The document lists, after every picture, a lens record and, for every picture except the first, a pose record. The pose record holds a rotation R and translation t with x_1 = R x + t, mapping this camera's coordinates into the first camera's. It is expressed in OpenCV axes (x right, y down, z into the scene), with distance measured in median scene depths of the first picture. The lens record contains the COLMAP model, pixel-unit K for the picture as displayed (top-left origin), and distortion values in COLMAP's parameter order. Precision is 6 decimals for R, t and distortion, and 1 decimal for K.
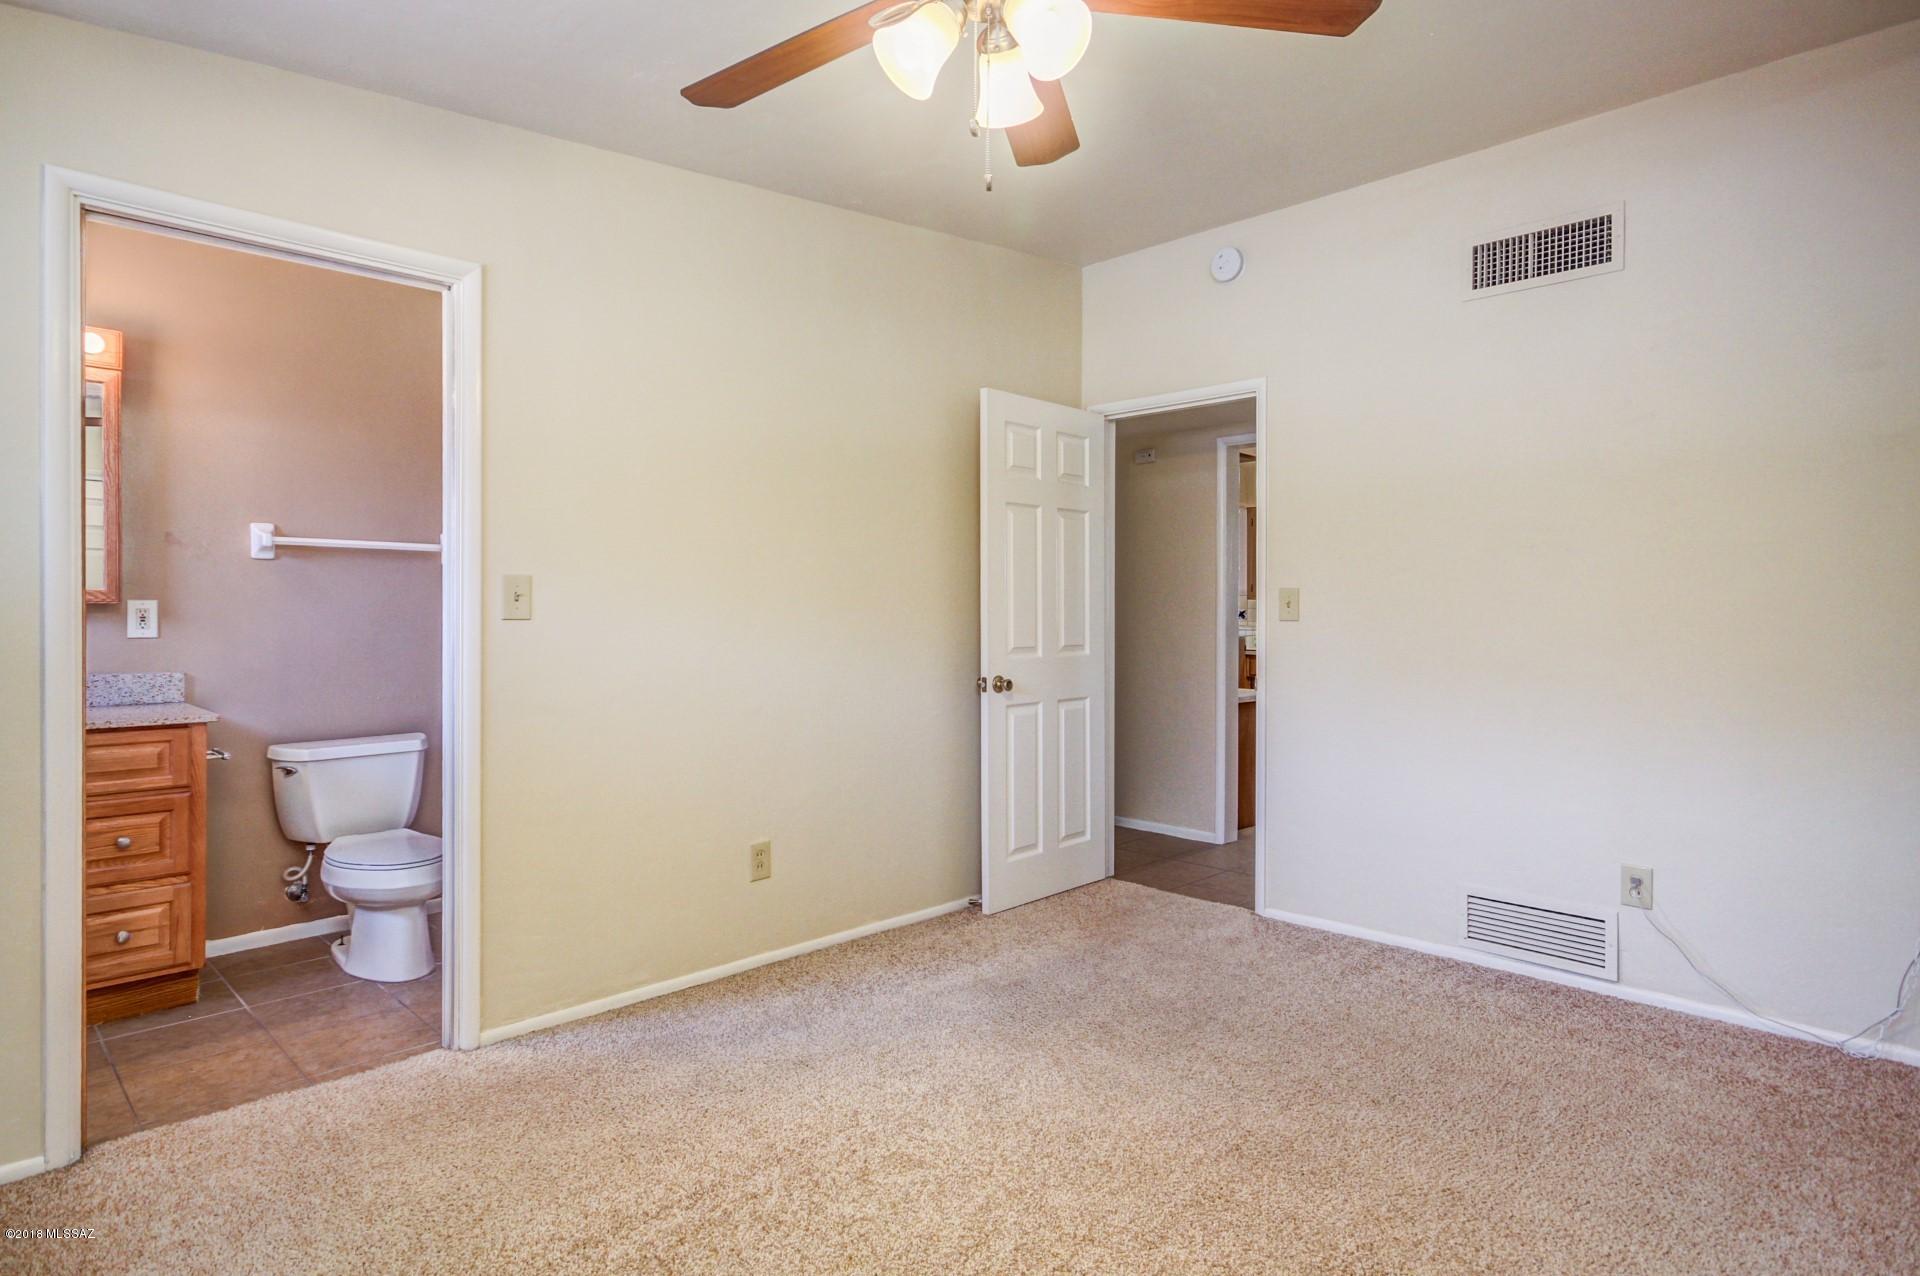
lens RADIAL K [[1037.5, 0, 963.7], [0, 1037.5, 623.1], [0, 0, 1]] dist [0.003622, 0.001153]
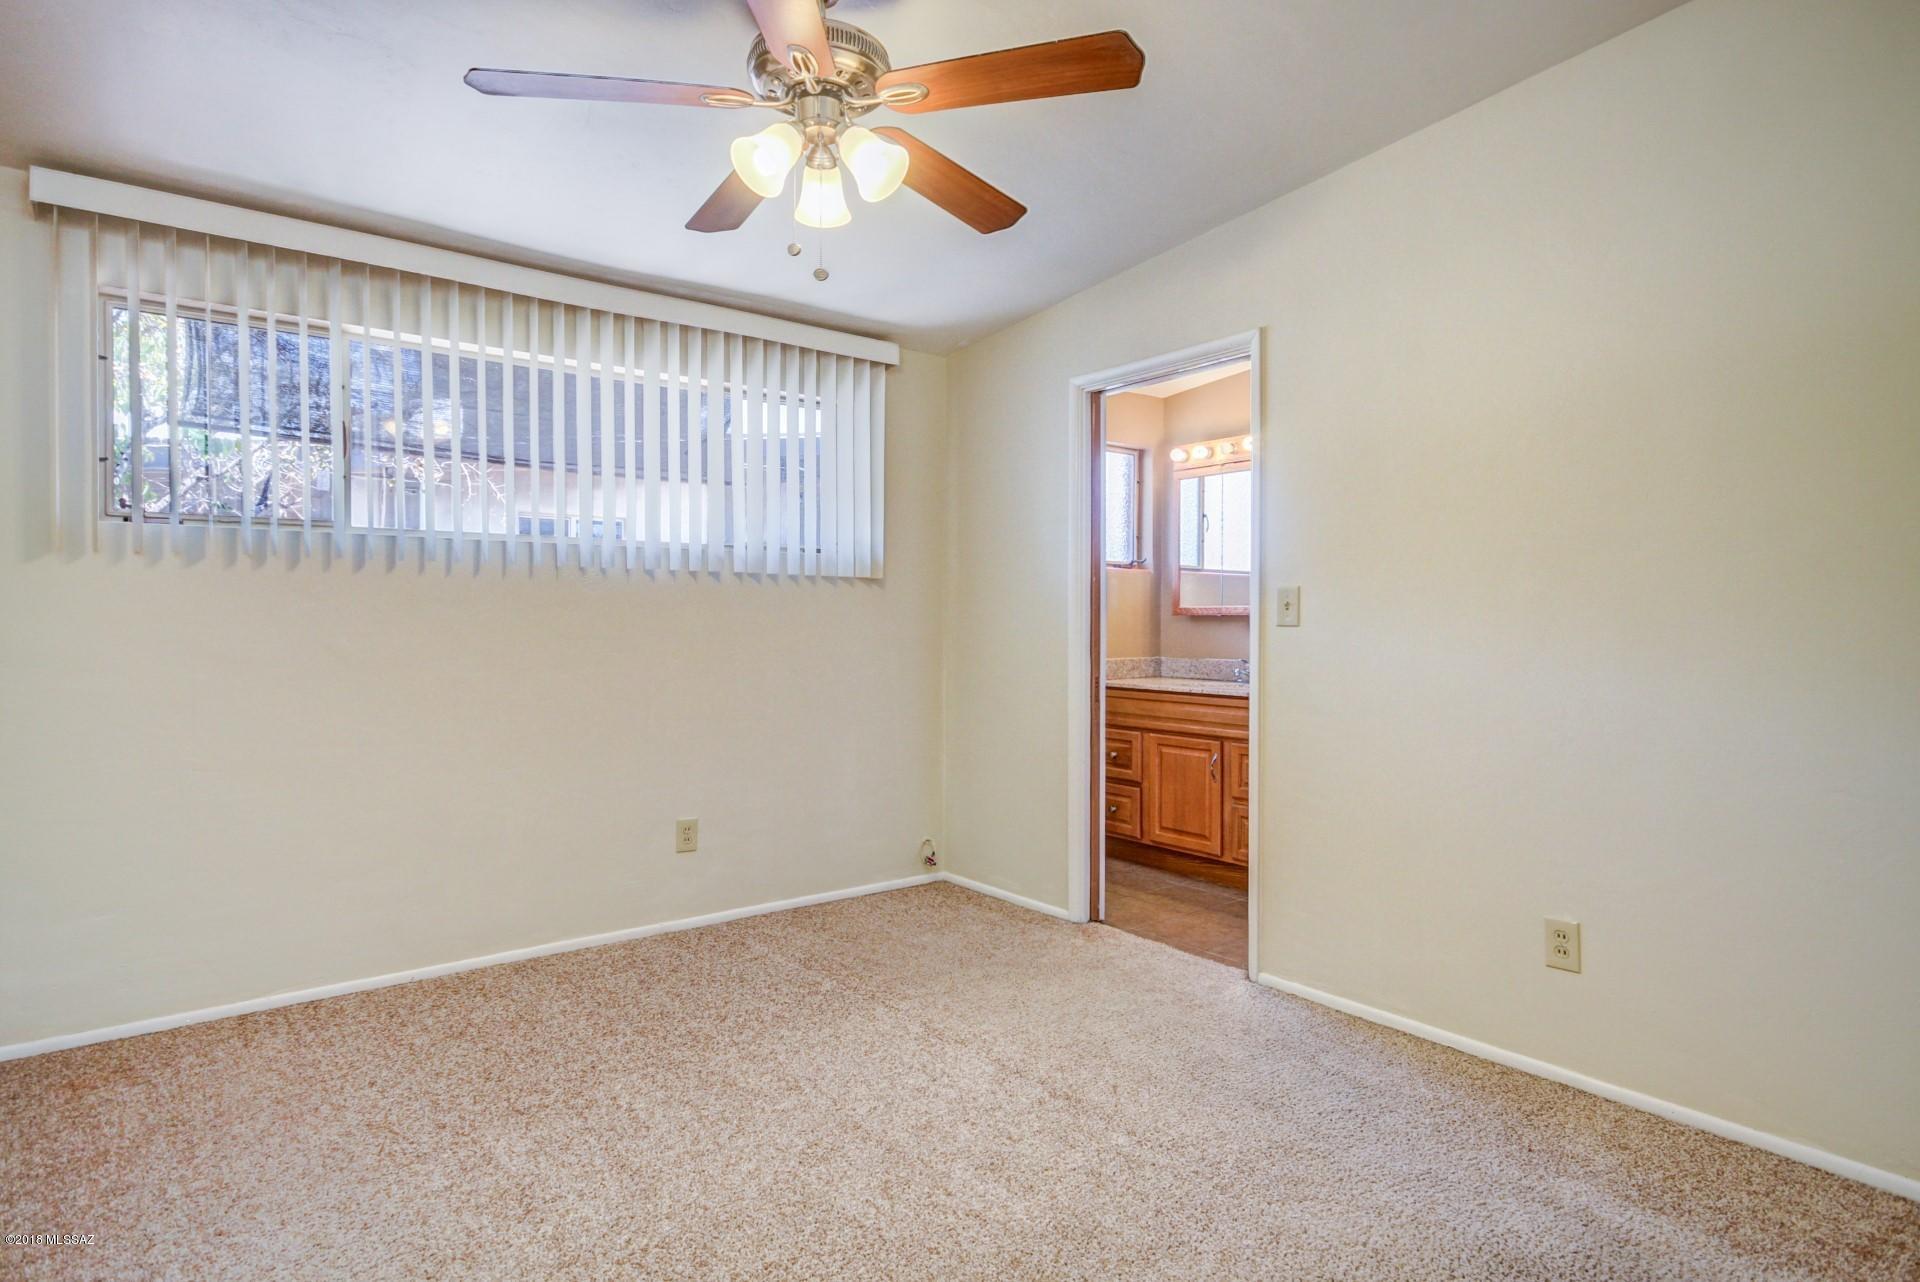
lens RADIAL K [[1037.5, 0, 963.7], [0, 1037.5, 626.1], [0, 0, 1]] dist [0.003622, 0.001153]
pose [[-0.122202, 0.007820, -0.992474, 0.784312], [-0.011320, 0.999893, 0.009272, -0.010799], [0.992441, 0.012368, -0.122101, 0.828865]]
